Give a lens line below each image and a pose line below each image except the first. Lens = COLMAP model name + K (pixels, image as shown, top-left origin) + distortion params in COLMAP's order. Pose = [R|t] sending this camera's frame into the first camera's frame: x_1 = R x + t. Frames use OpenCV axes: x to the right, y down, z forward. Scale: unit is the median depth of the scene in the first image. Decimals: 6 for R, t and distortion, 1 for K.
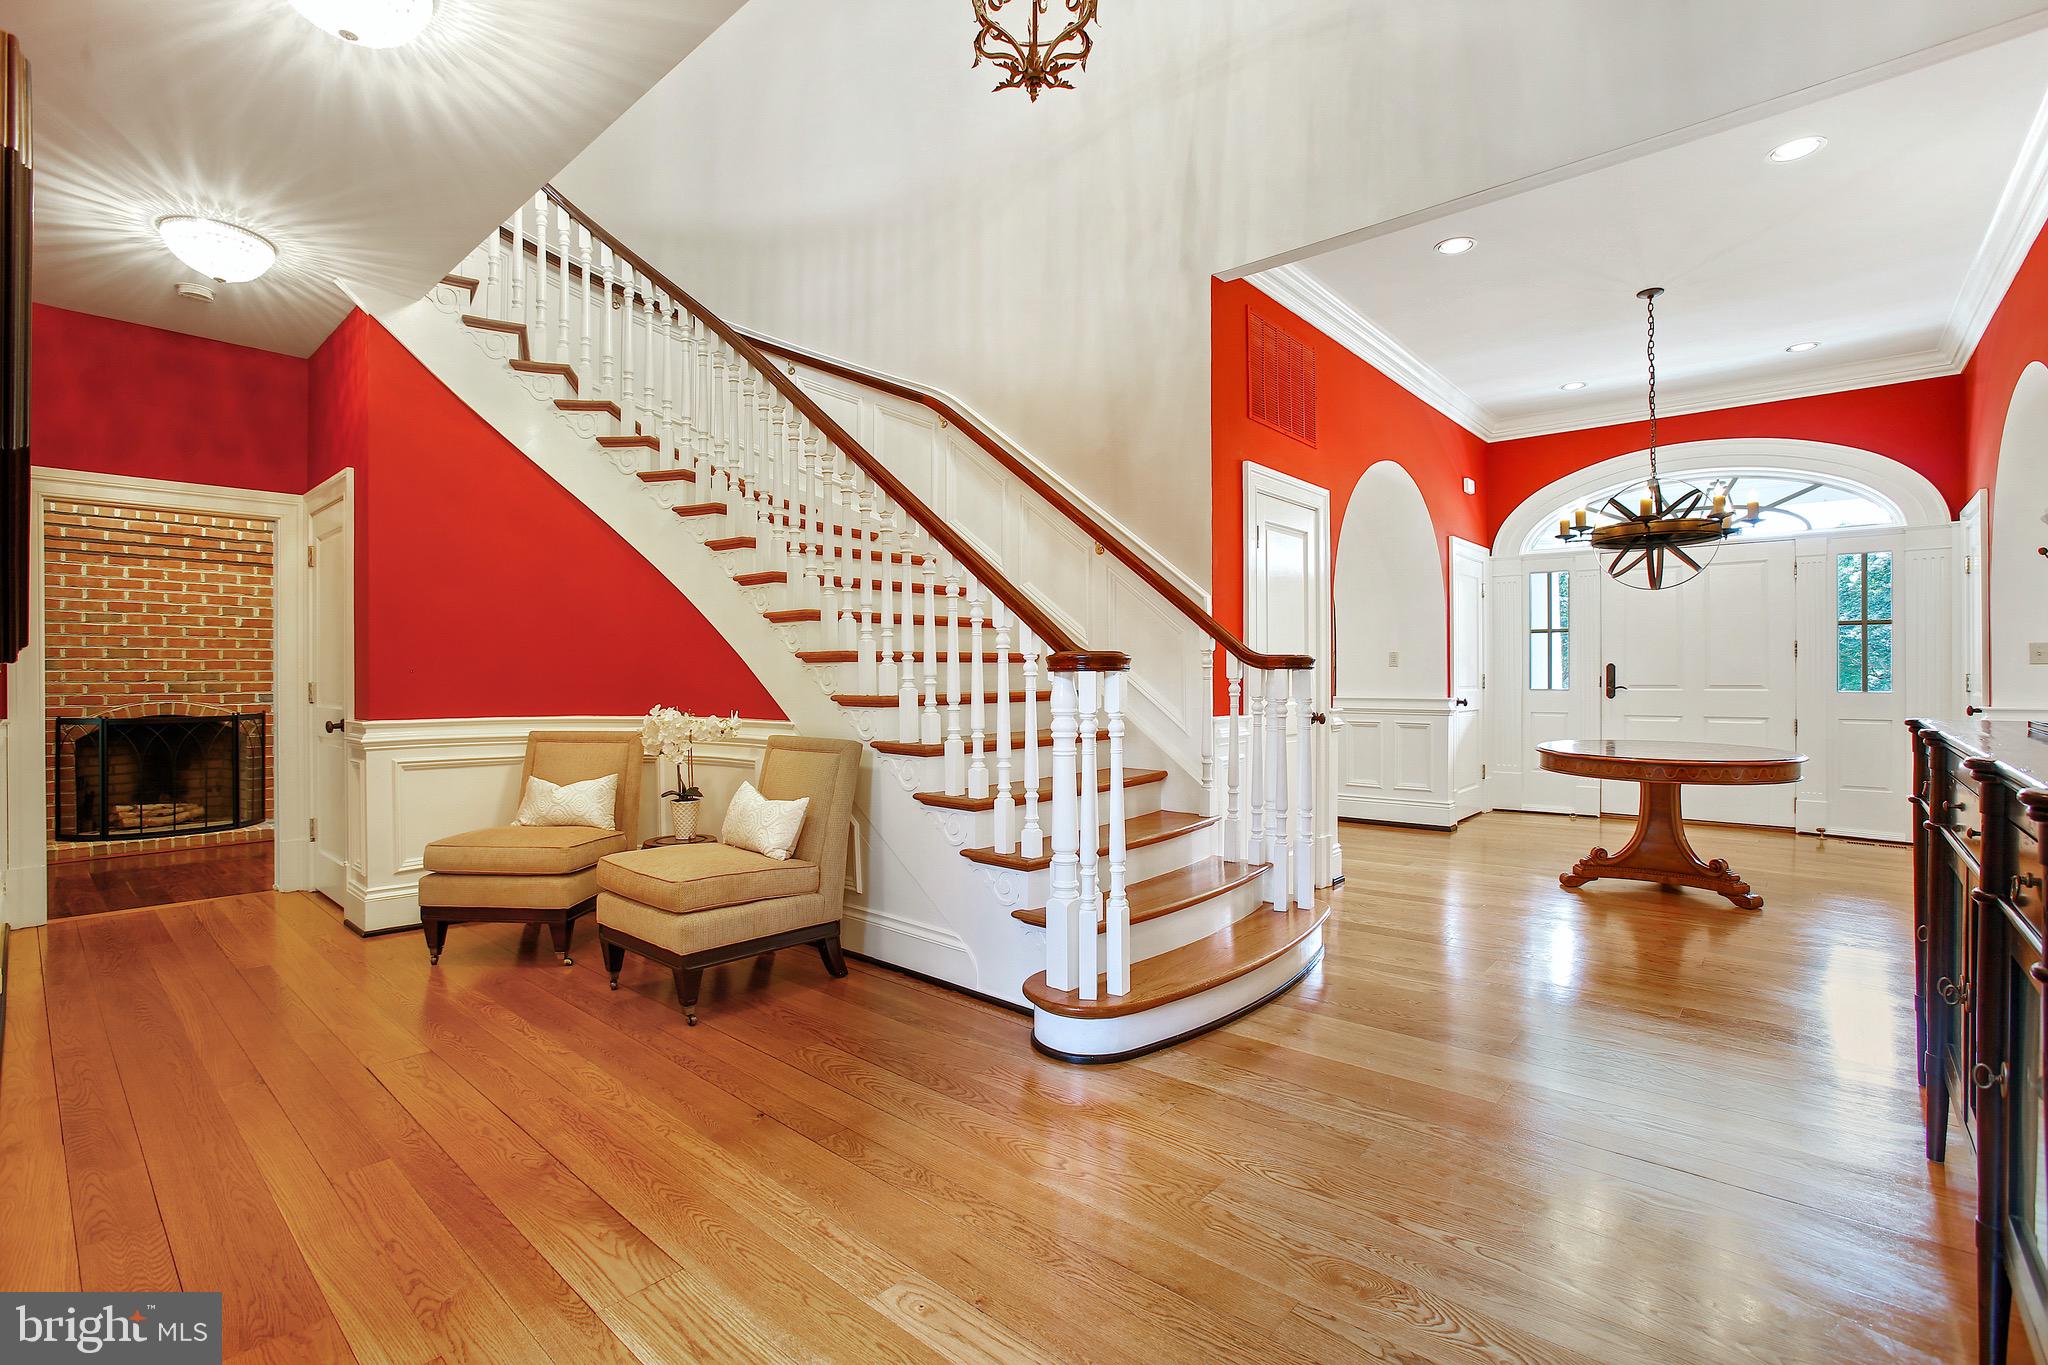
lens RADIAL K [[945.5, 0, 1019.9], [0, 945.5, 674.6], [0, 0, 1]] dist [-0.058336, 0.019792]
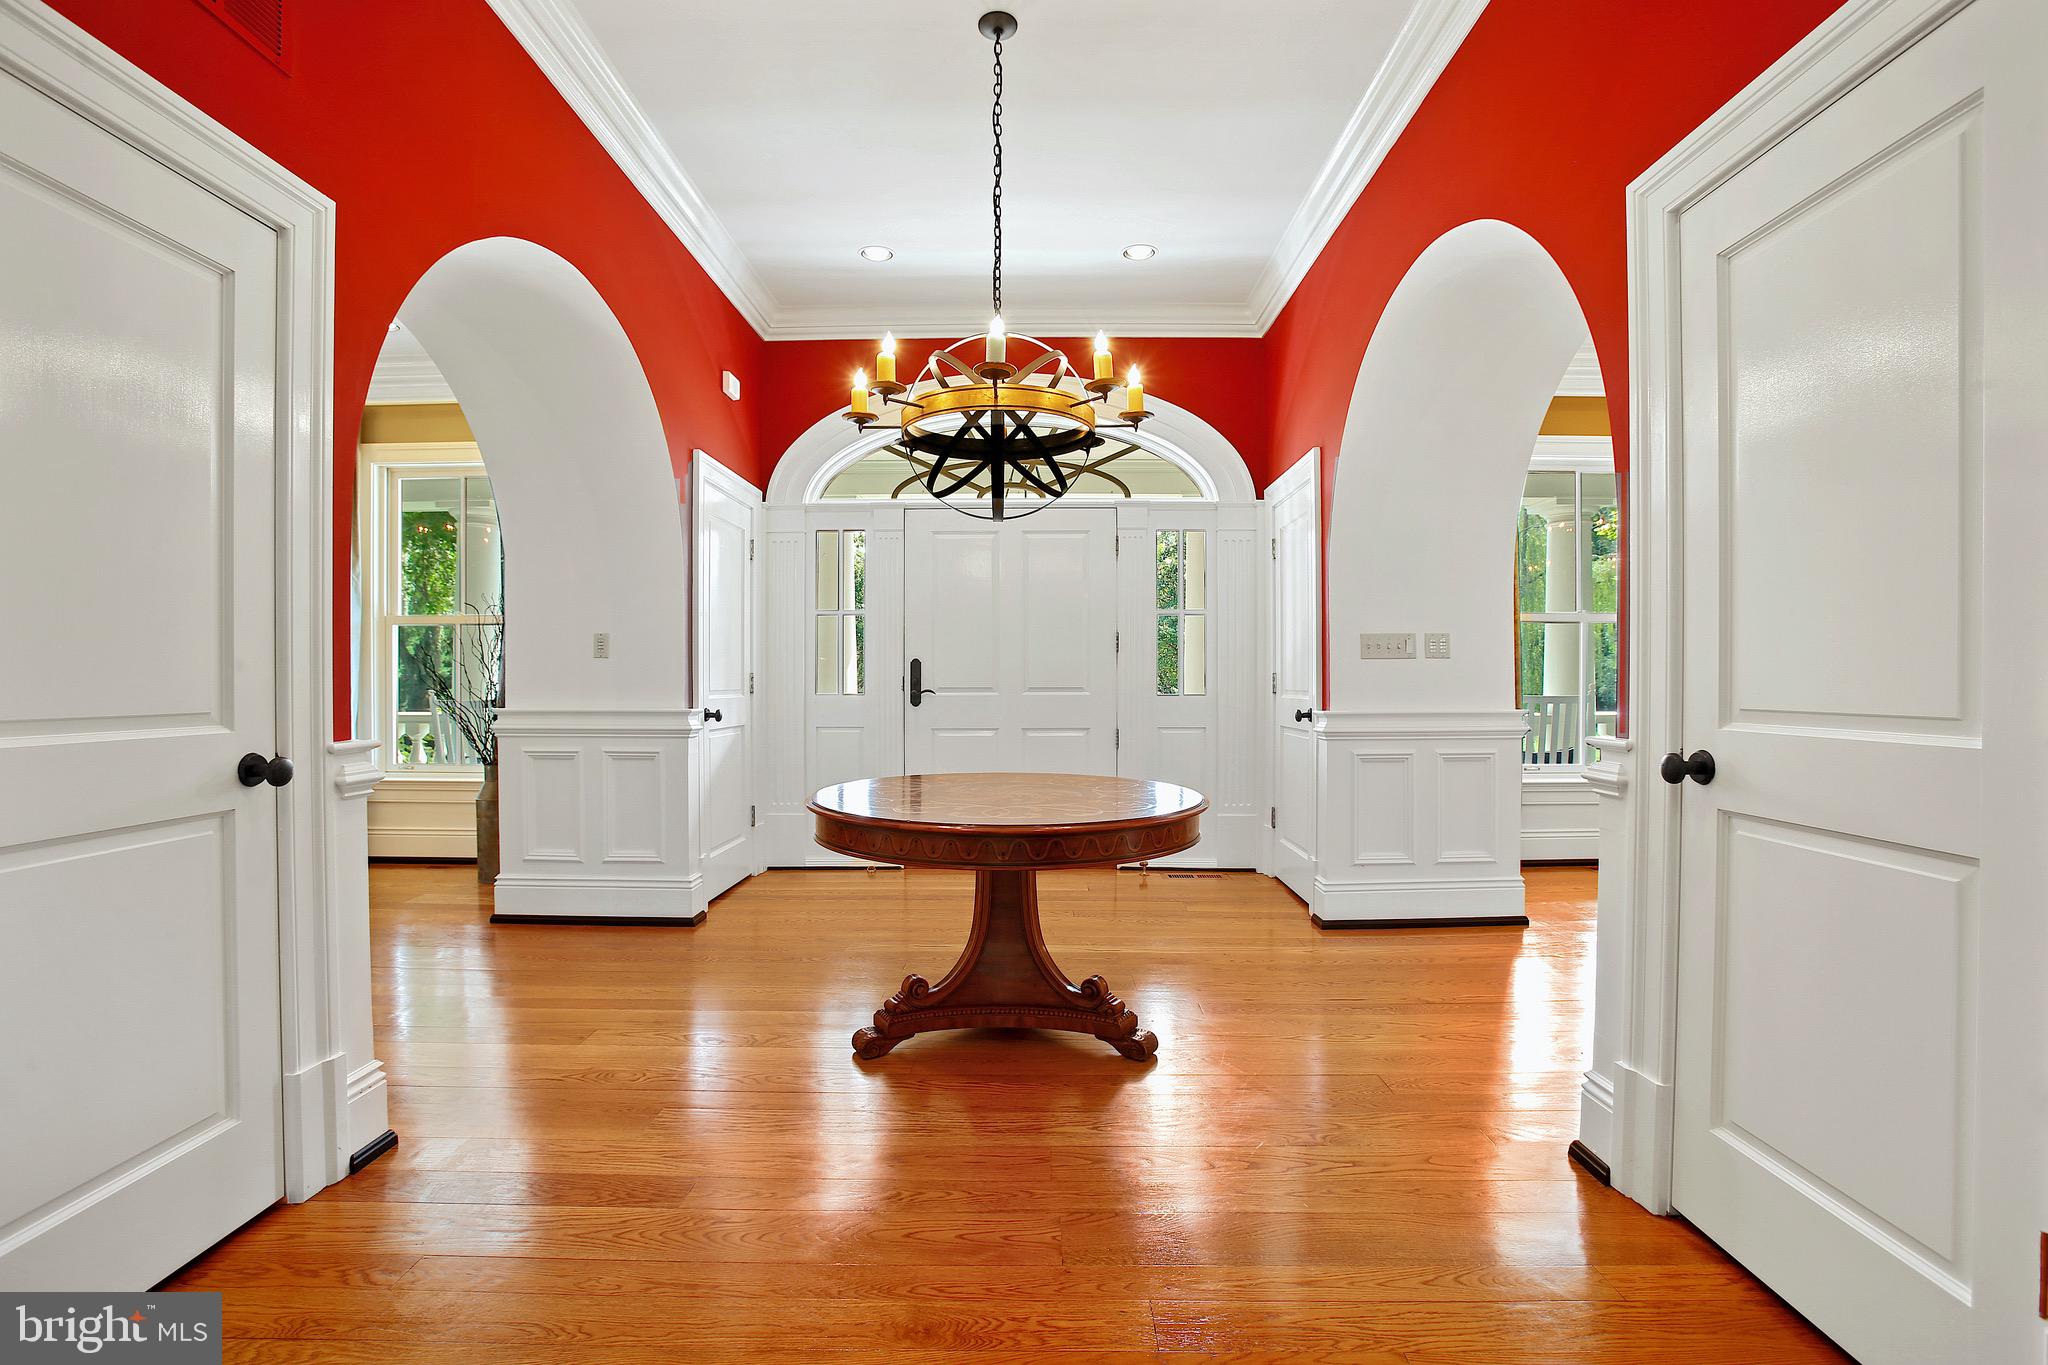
lens RADIAL K [[945.5, 0, 1032.8], [0, 945.5, 683.5], [0, 0, 1]] dist [-0.058336, 0.019792]
pose [[0.759366, -0.000407, 0.650663, 0.259191], [-0.000454, 0.999999, 0.001156, 0.008384], [-0.650663, -0.001173, 0.759365, 0.435935]]
